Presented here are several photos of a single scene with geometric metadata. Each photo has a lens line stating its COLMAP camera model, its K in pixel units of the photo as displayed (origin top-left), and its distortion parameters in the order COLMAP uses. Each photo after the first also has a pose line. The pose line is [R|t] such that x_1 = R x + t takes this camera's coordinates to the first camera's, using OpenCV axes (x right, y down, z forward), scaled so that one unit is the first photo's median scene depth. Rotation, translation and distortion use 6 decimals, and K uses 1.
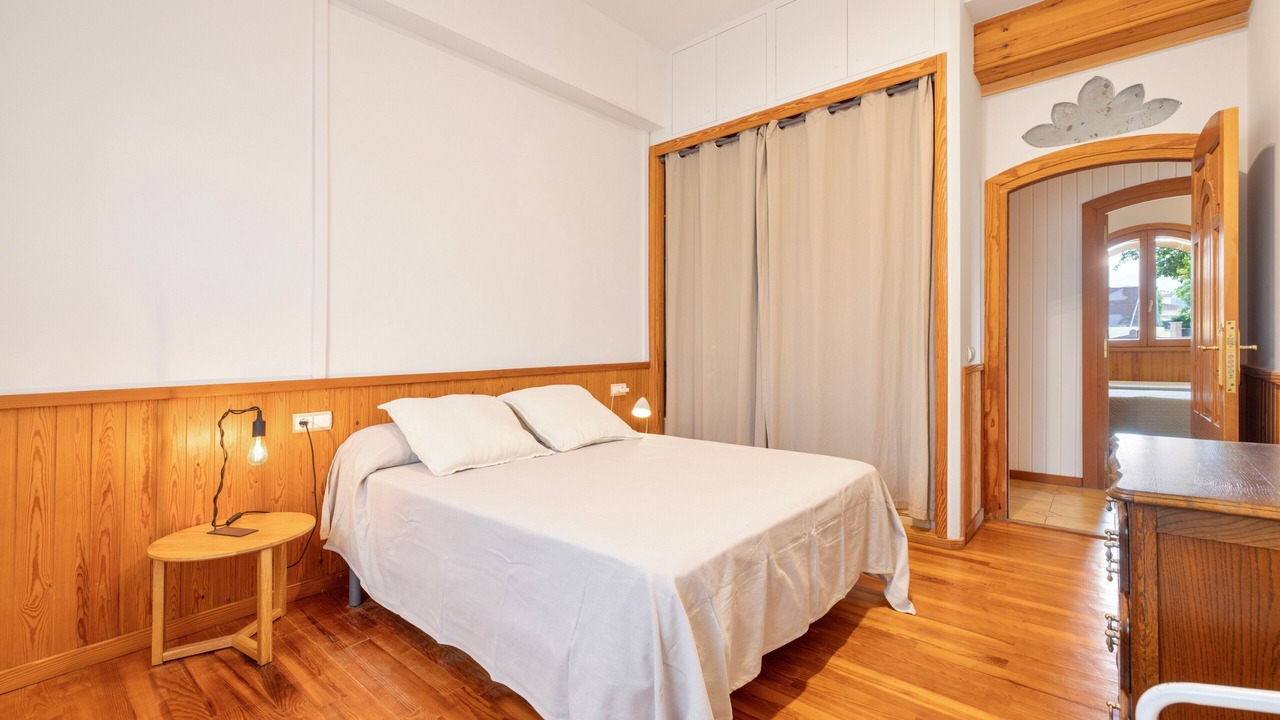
lens RADIAL K [[527.9, 0, 636.2], [0, 527.9, 348.7], [0, 0, 1]] dist [0.004247, -0.000182]
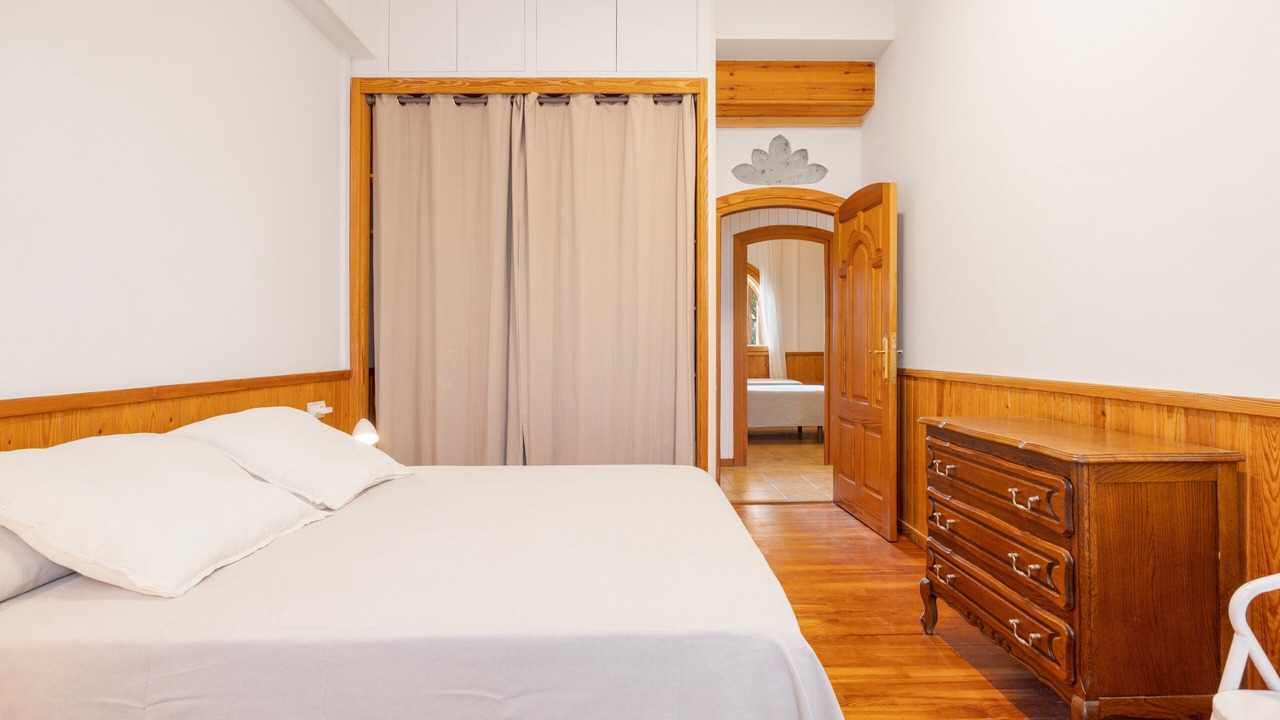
lens RADIAL K [[567.8, 0, 644.9], [0, 567.8, 356.9], [0, 0, 1]] dist [0.000976, 0.000676]
pose [[0.762575, -0.002979, 0.646893, -0.230647], [0.000031, 0.999990, 0.004569, 0.003993], [-0.646900, -0.003465, 0.762567, 0.171684]]
